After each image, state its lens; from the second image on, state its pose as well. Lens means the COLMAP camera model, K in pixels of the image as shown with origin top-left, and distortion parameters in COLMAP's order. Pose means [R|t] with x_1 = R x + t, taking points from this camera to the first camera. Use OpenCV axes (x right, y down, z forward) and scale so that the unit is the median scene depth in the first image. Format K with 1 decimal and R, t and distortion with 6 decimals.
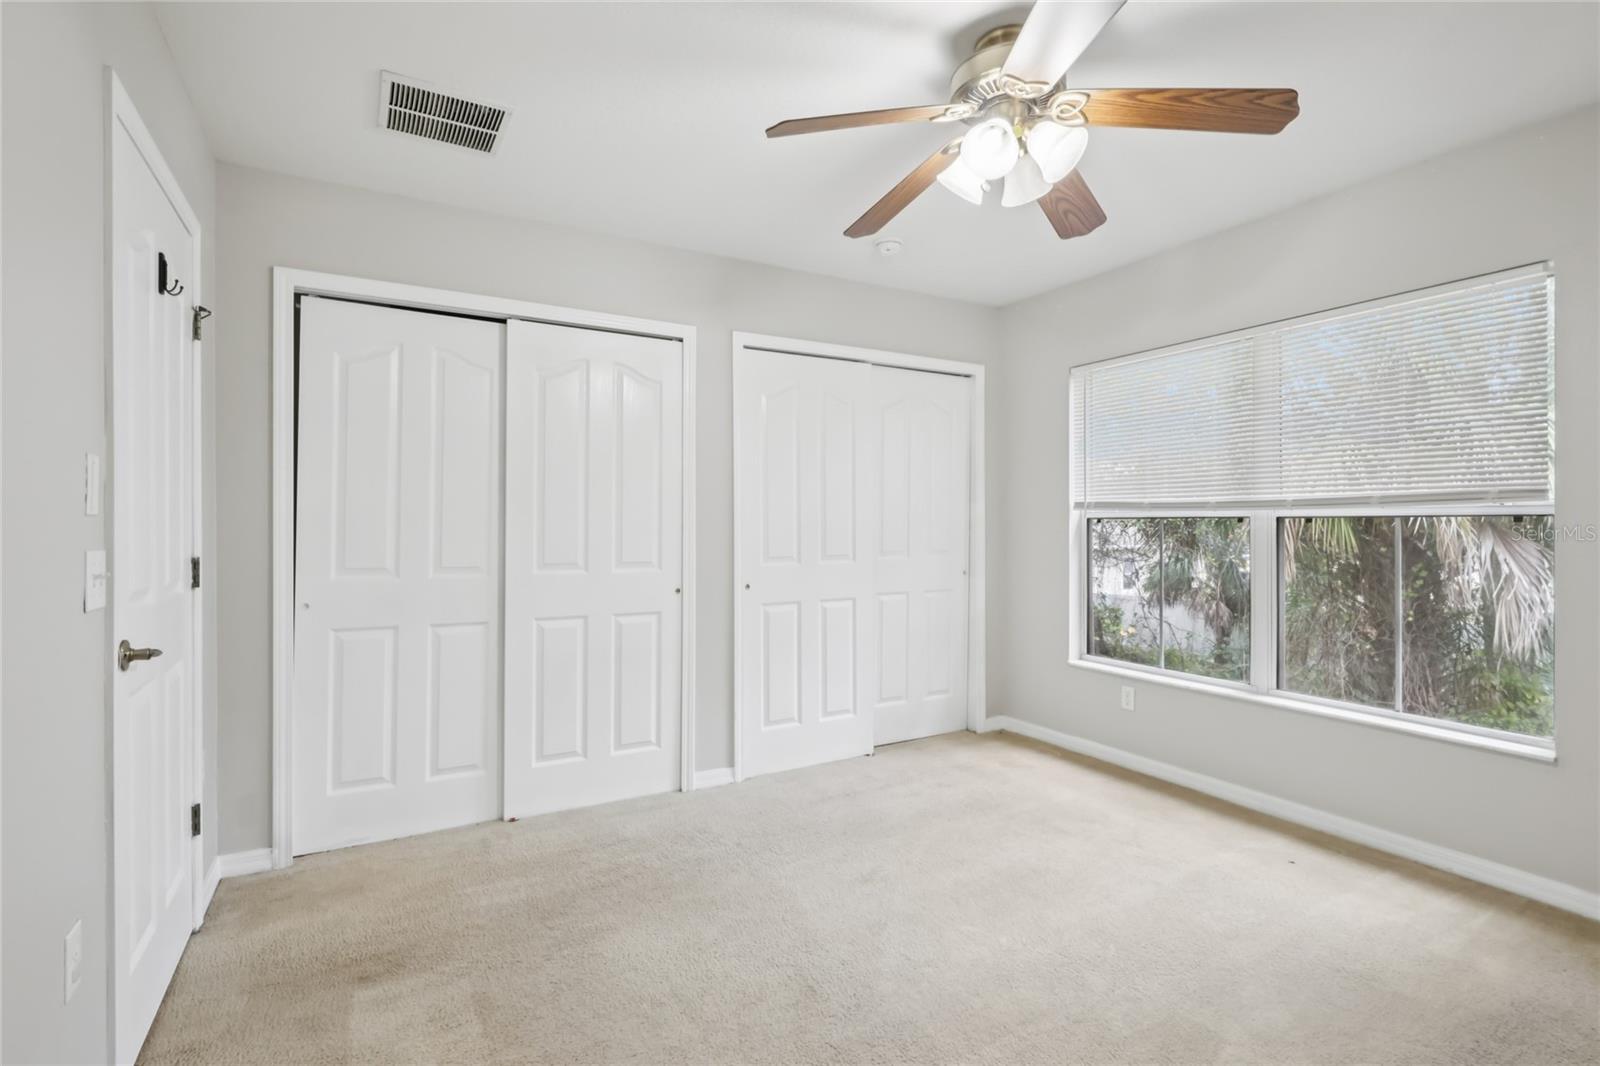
lens RADIAL K [[745.0, 0, 798.1], [0, 745.0, 525.6], [0, 0, 1]] dist [-0.001931, 0.000035]
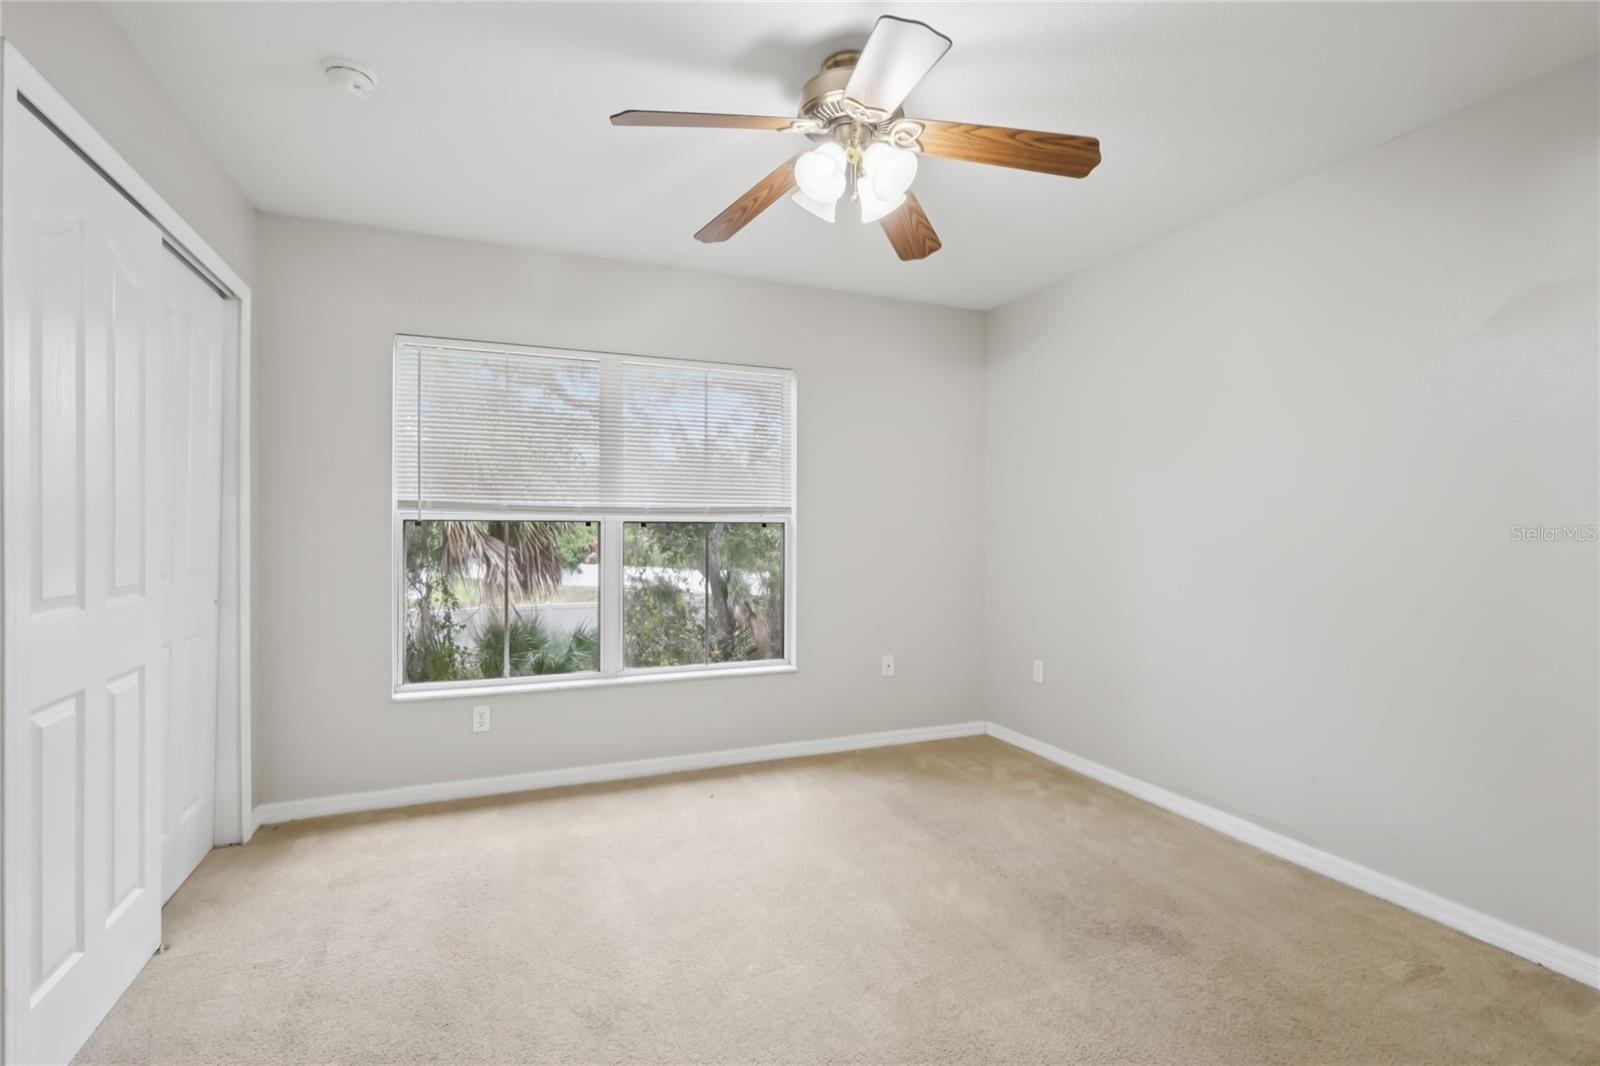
lens RADIAL K [[745.0, 0, 798.1], [0, 745.0, 525.6], [0, 0, 1]] dist [-0.001931, 0.000035]
pose [[0.128411, 0.004006, 0.991713, -0.452983], [-0.000364, 0.999992, -0.003992, -0.000662], [-0.991721, 0.000152, 0.128411, 0.551866]]
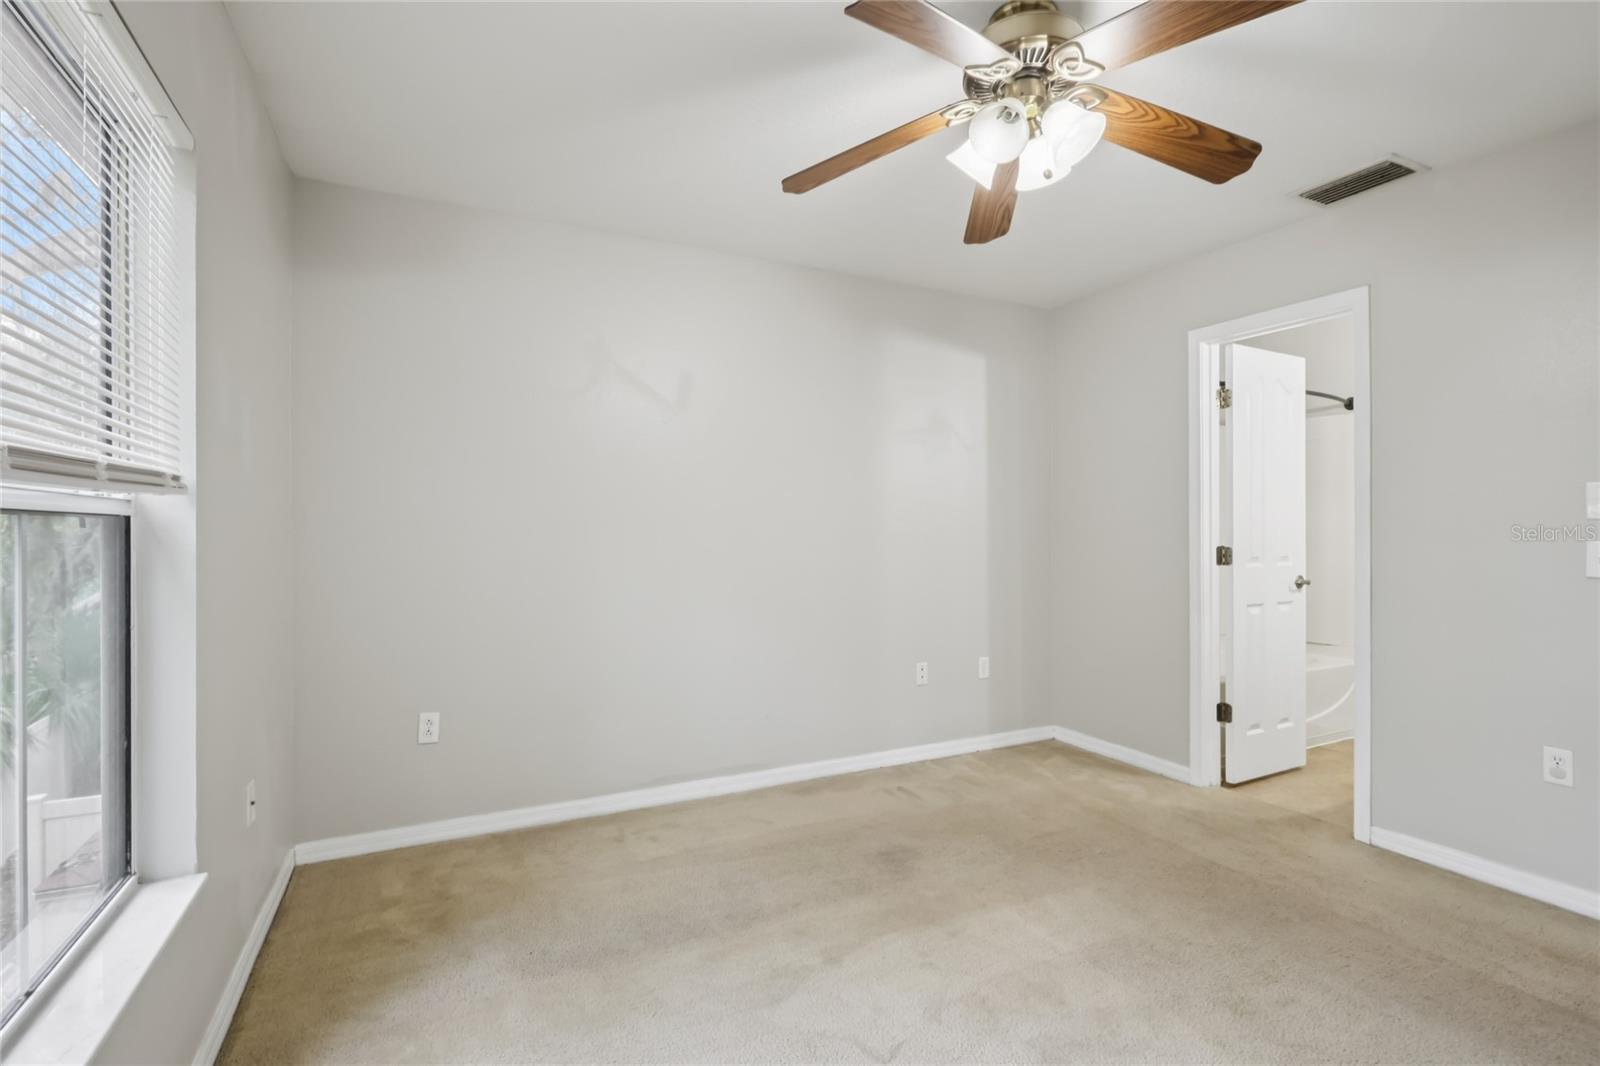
lens RADIAL K [[736.1, 0, 799.9], [0, 736.1, 525.3], [0, 0, 1]] dist [-0.001038, -0.000275]
pose [[-0.998101, 0.004327, 0.061447, 0.296103], [0.004076, 0.999983, -0.004203, 0.000838], [-0.061464, -0.003944, -0.998102, 1.138231]]
